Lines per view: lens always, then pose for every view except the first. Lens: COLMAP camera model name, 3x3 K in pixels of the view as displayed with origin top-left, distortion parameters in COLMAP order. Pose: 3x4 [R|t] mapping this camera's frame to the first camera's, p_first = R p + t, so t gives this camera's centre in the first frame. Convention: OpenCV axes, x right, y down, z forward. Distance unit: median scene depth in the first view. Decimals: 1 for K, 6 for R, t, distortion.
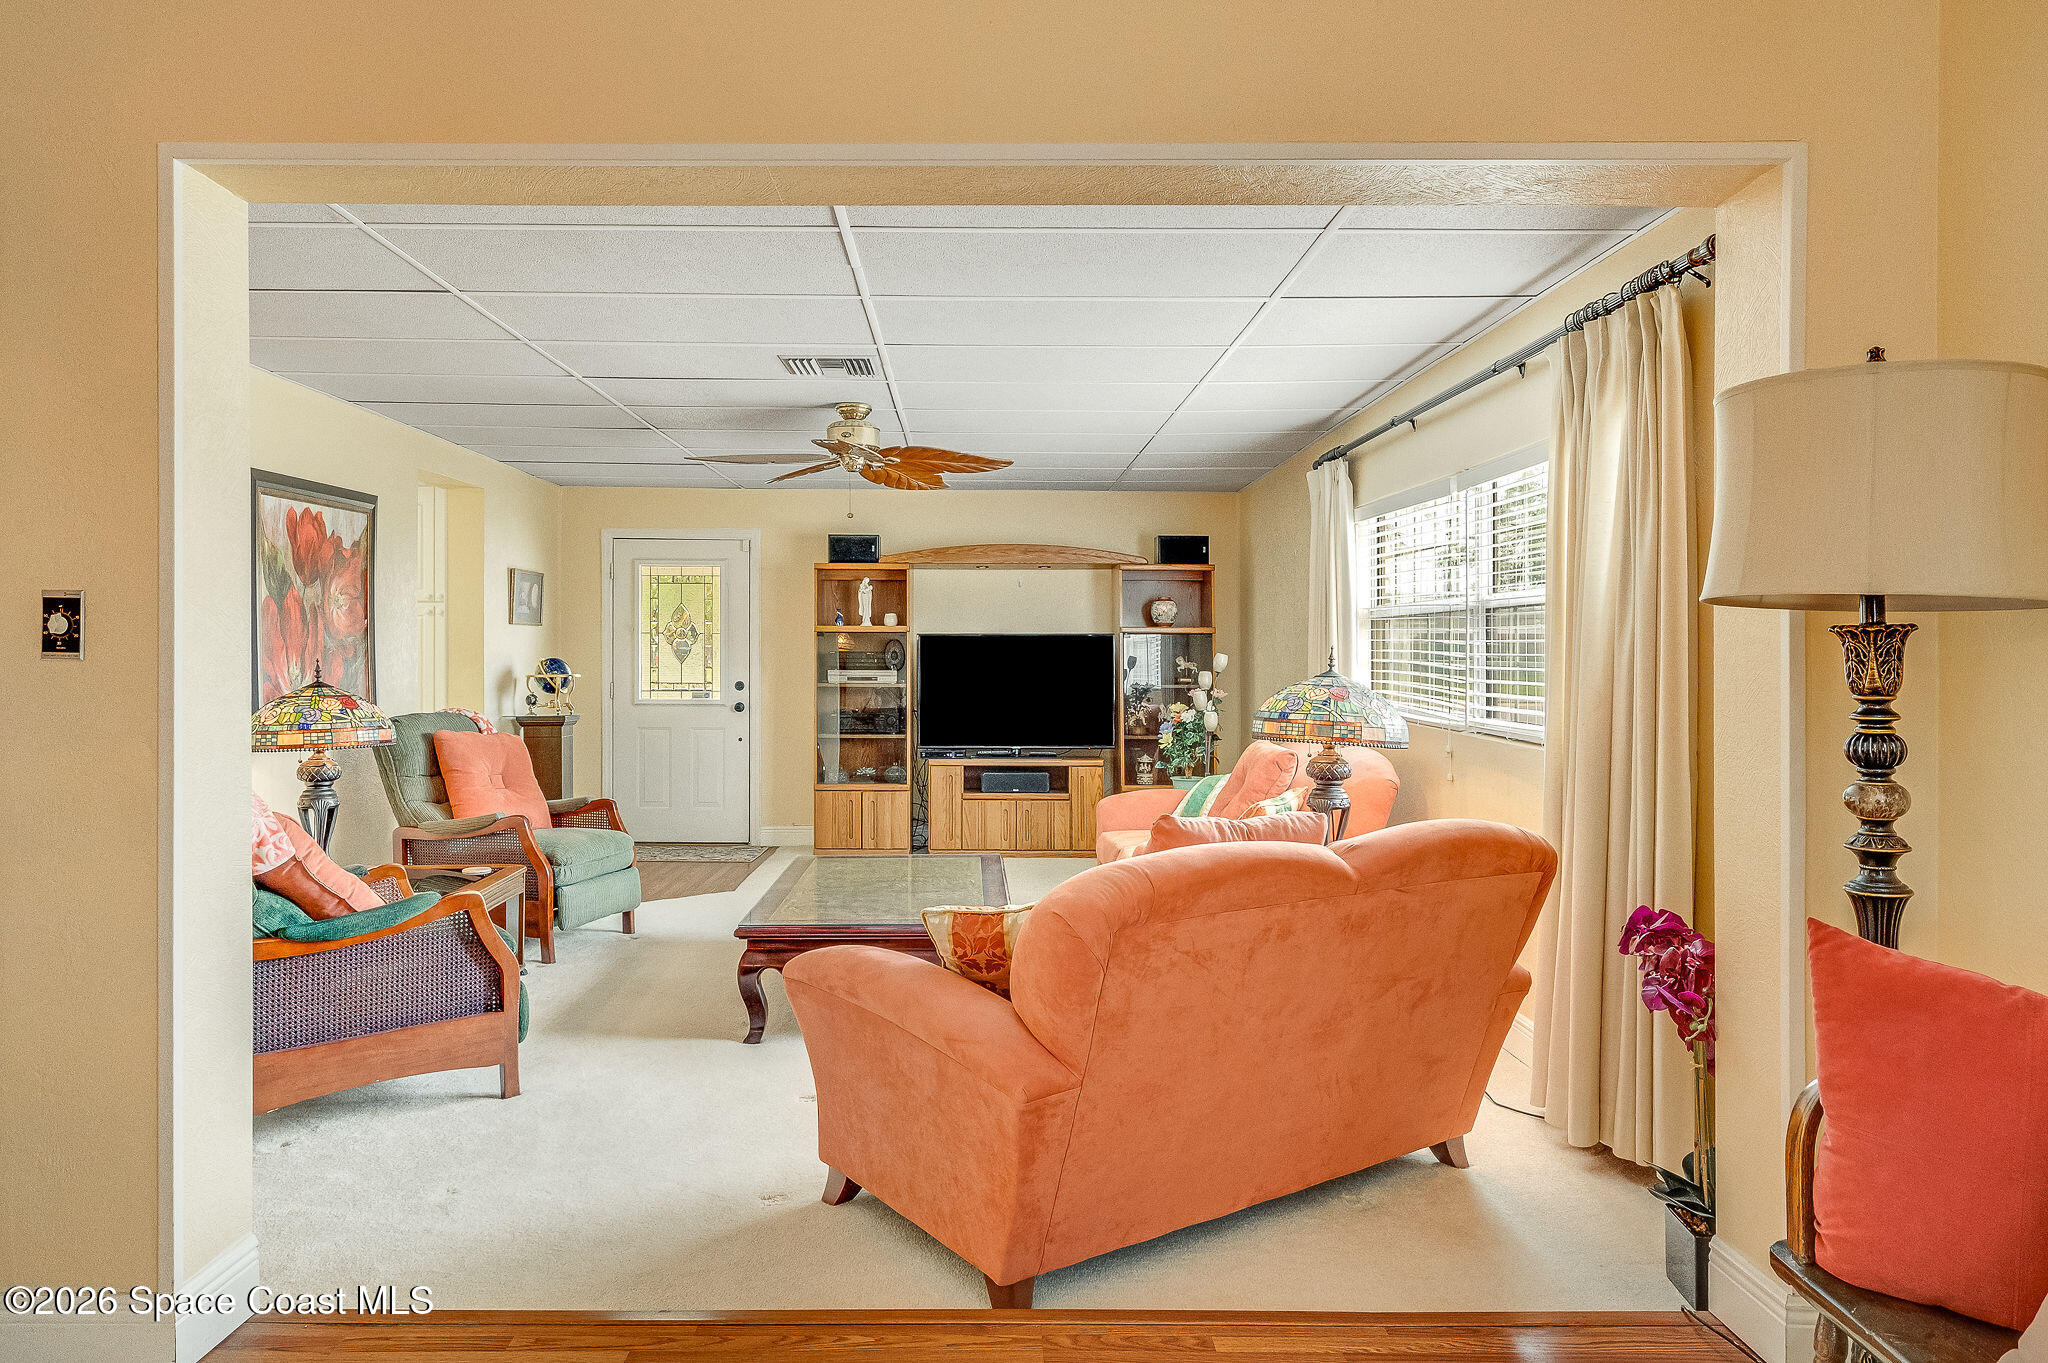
lens RADIAL K [[1269.7, 0, 1014.8], [0, 1269.7, 669.5], [0, 0, 1]] dist [-0.000748, 0.000015]
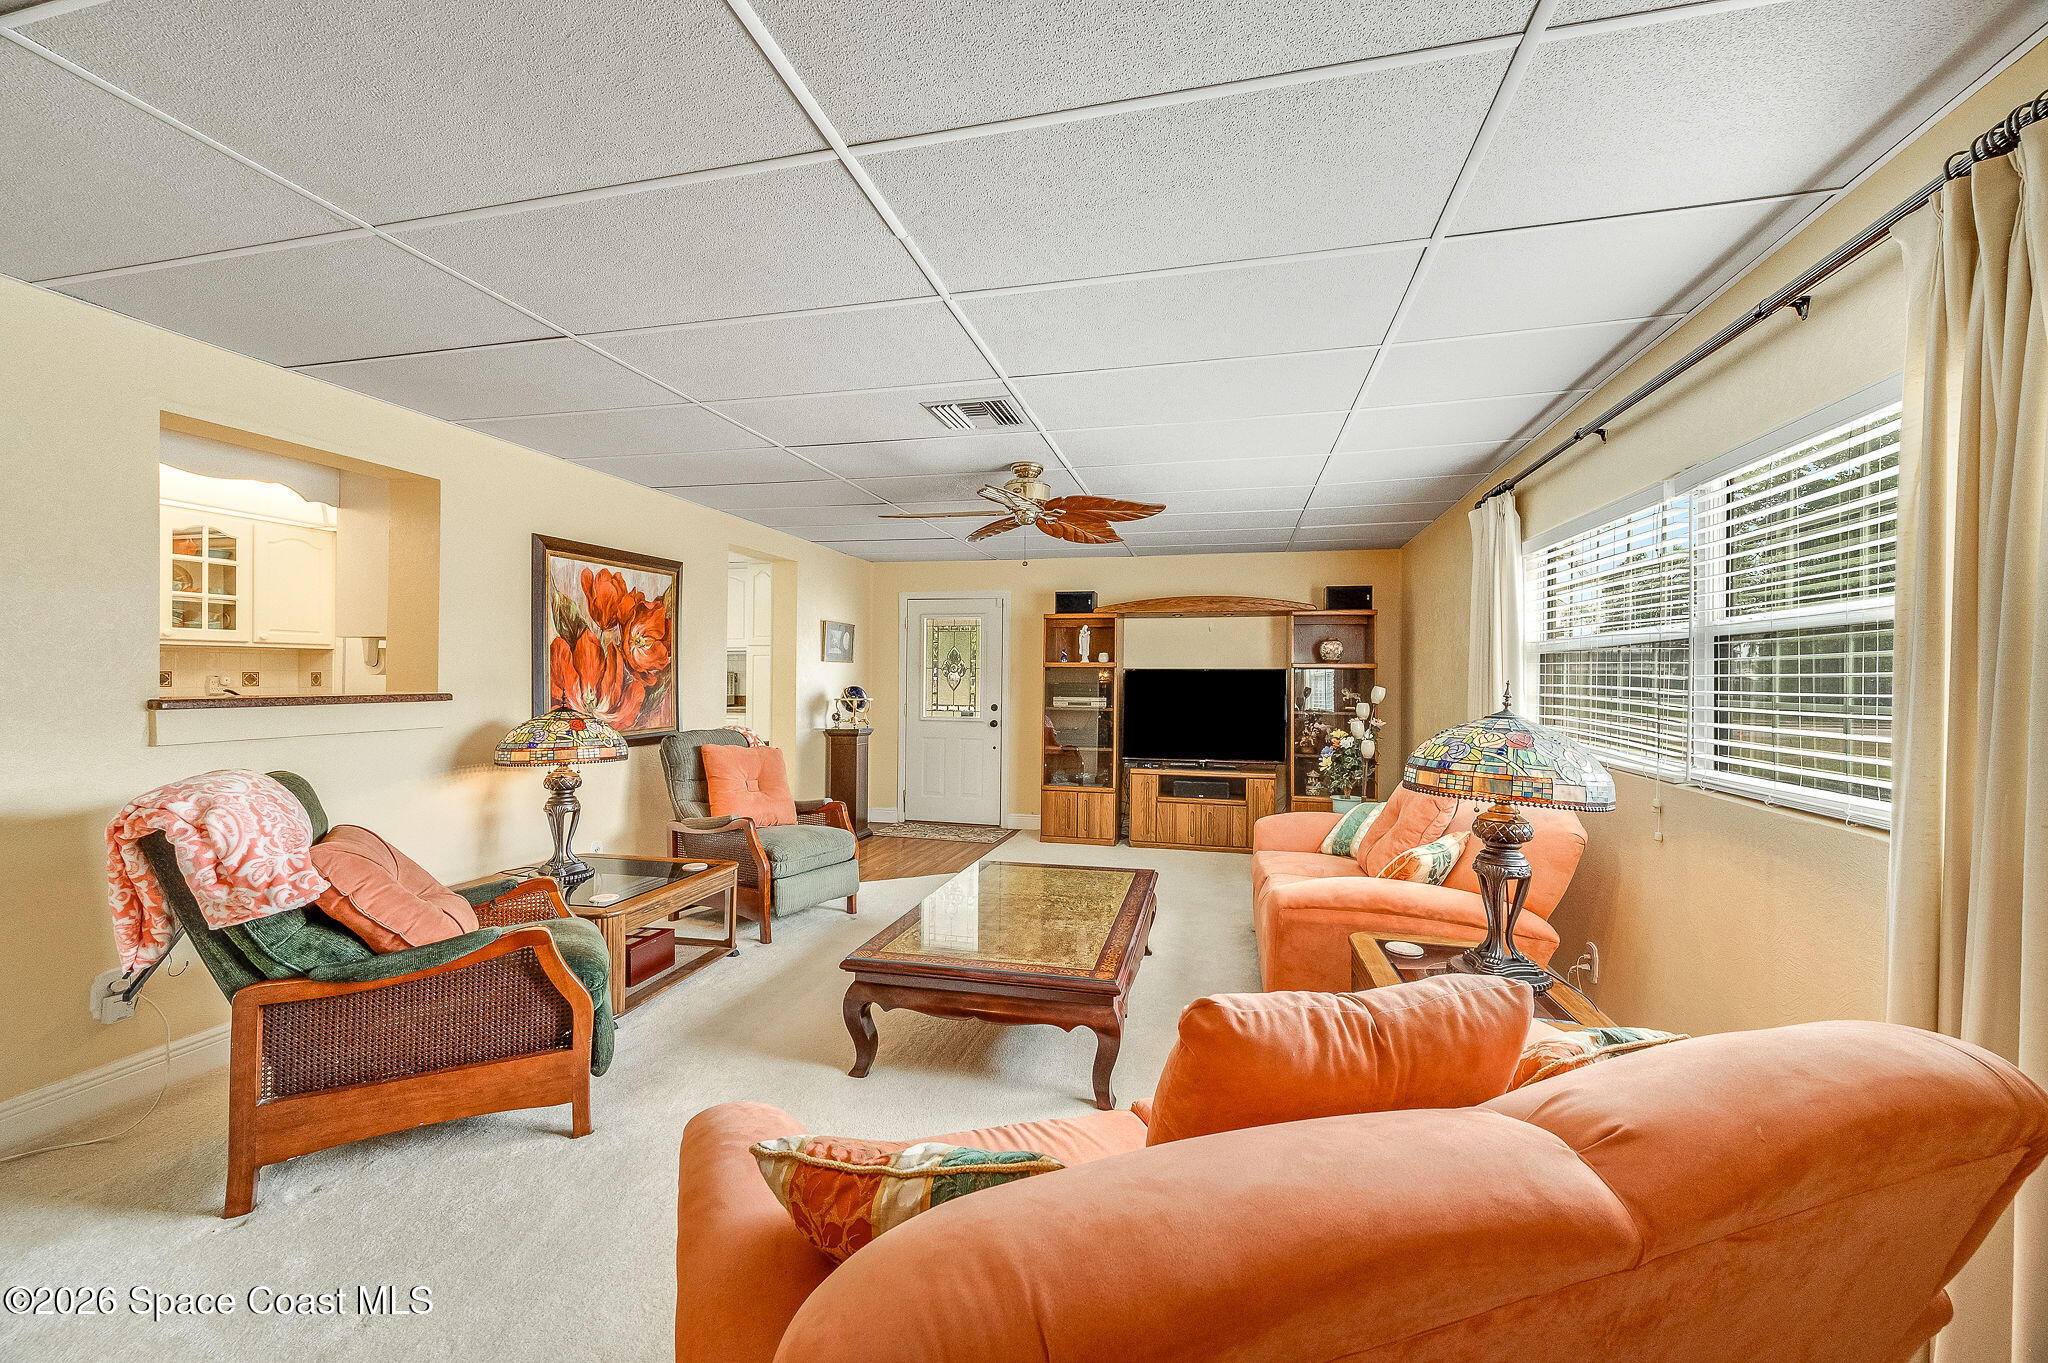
lens RADIAL K [[792.7, 0, 1038.9], [0, 792.7, 693.5], [0, 0, 1]] dist [-0.000587, -0.000151]
pose [[0.966537, 0.008535, -0.256384, 0.063331], [-0.008144, 0.999963, 0.002588, -0.006826], [0.256397, -0.000413, 0.966571, 0.309522]]
